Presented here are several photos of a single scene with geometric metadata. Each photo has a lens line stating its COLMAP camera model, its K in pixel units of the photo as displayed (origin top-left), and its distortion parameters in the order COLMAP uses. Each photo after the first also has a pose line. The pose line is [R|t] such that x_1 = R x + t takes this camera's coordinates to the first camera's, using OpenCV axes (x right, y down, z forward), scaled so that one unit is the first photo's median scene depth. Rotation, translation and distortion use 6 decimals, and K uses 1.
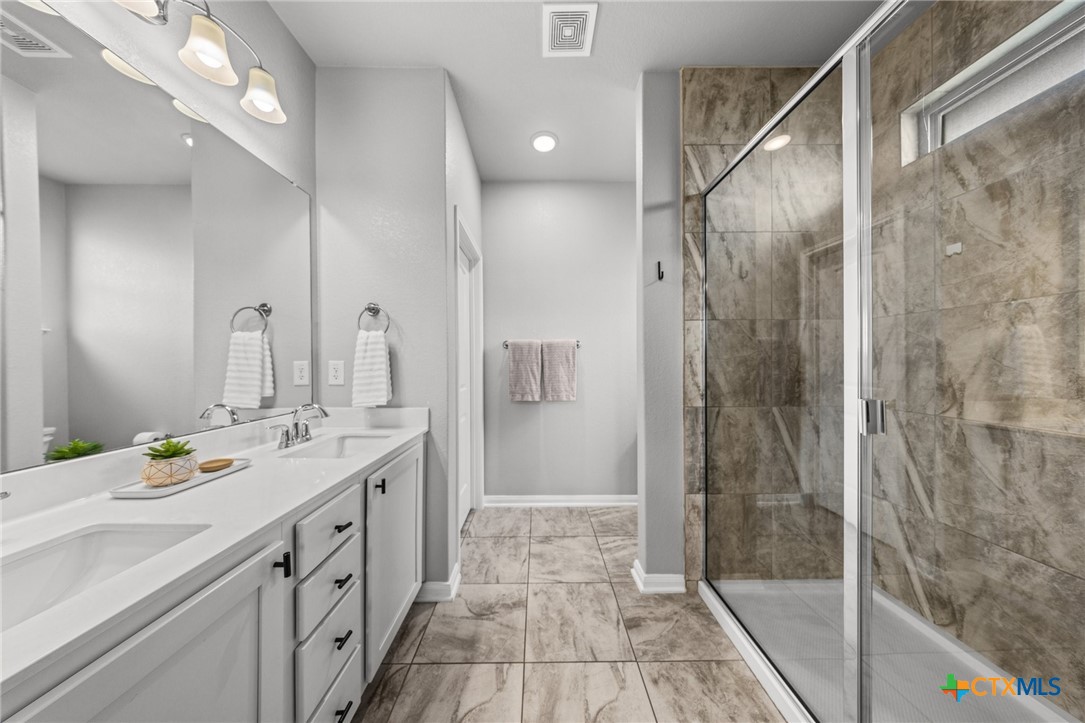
lens RADIAL K [[312.4, 0, 540.8], [0, 312.4, 362.2], [0, 0, 1]] dist [0.000080, -0.000055]
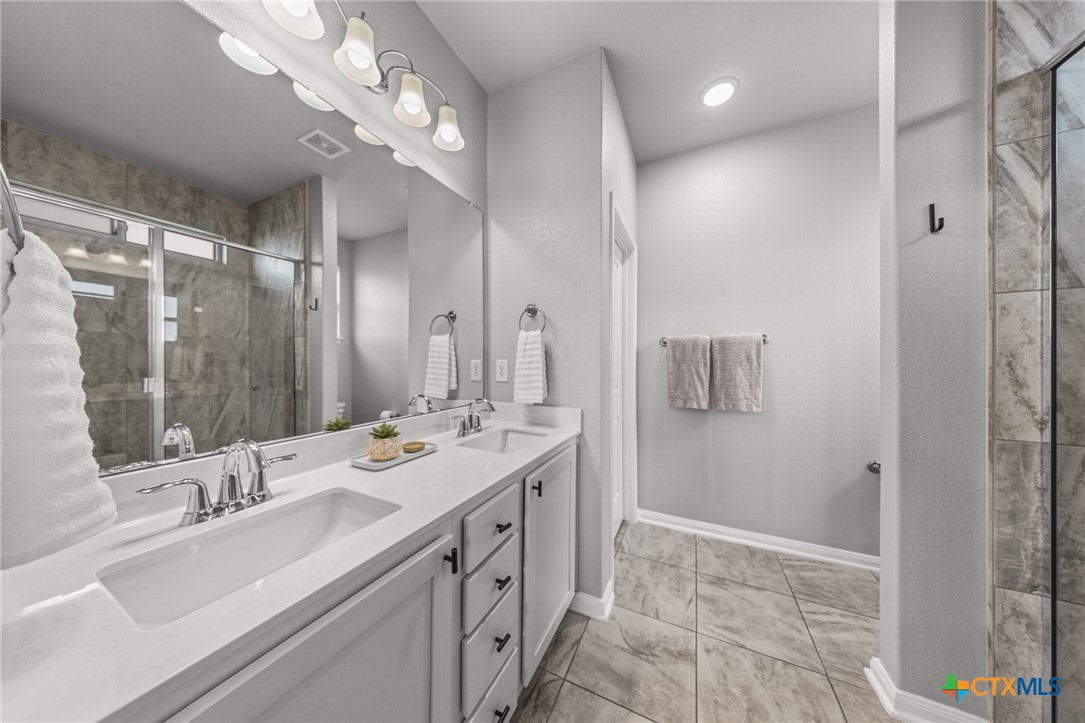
lens RADIAL K [[312.4, 0, 540.8], [0, 312.4, 362.2], [0, 0, 1]] dist [0.000080, -0.000055]
pose [[0.893993, 0.006939, -0.448028, -0.048107], [-0.006554, 0.999976, 0.002409, 0.000856], [0.448034, 0.000783, 0.894016, 0.093624]]
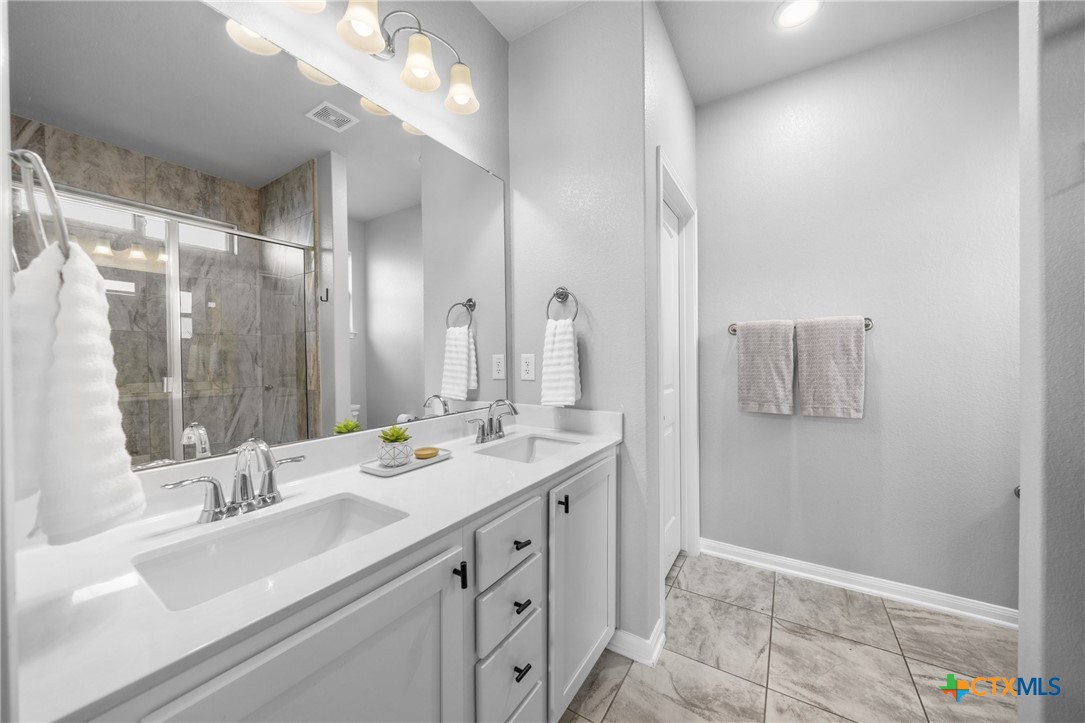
lens RADIAL K [[382.2, 0, 540.2], [0, 382.2, 361.0], [0, 0, 1]] dist [-0.010166, 0.000360]
pose [[0.833983, 0.003532, -0.551778, -0.002918], [0.004462, 0.999904, 0.013144, 0.001492], [0.551772, -0.013424, 0.833887, 0.083262]]
